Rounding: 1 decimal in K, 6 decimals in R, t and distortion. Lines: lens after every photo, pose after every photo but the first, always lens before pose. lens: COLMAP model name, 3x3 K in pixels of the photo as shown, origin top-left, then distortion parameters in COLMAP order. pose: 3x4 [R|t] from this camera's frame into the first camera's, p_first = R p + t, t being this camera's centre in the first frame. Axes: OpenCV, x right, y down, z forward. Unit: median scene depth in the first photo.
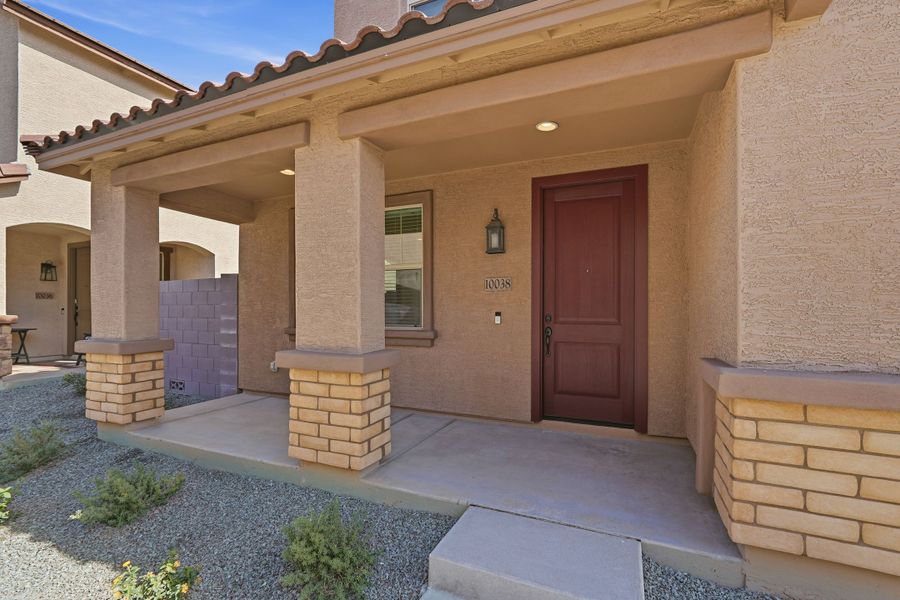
lens RADIAL K [[400.6, 0, 448.7], [0, 400.6, 305.9], [0, 0, 1]] dist [-0.008024, 0.004480]
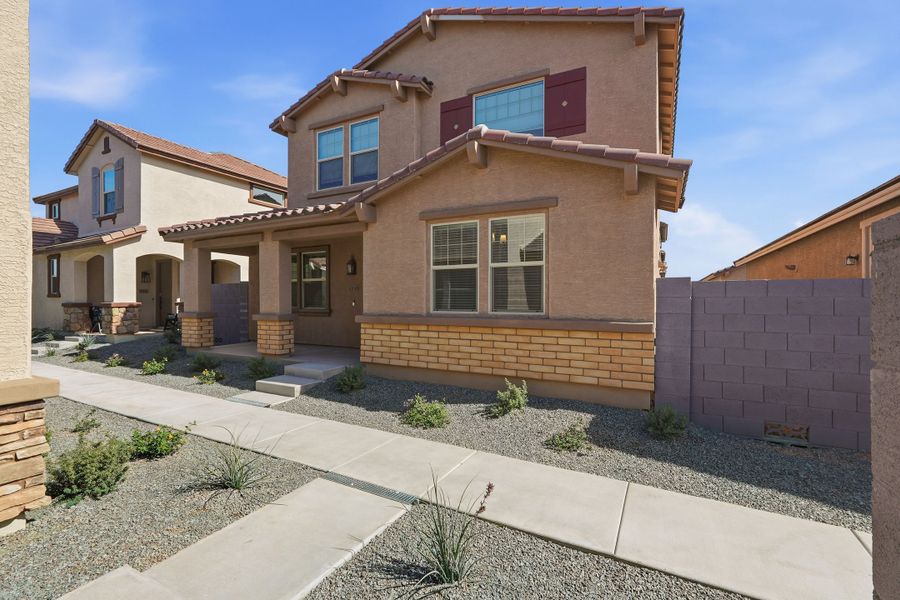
lens RADIAL K [[400.6, 0, 451.9], [0, 400.6, 295.4], [0, 0, 1]] dist [-0.008024, 0.004480]
pose [[0.997564, -0.001214, -0.069748, 0.881603], [0.001179, 0.999999, -0.000551, -0.012108], [0.069749, 0.000468, 0.997564, -1.293496]]
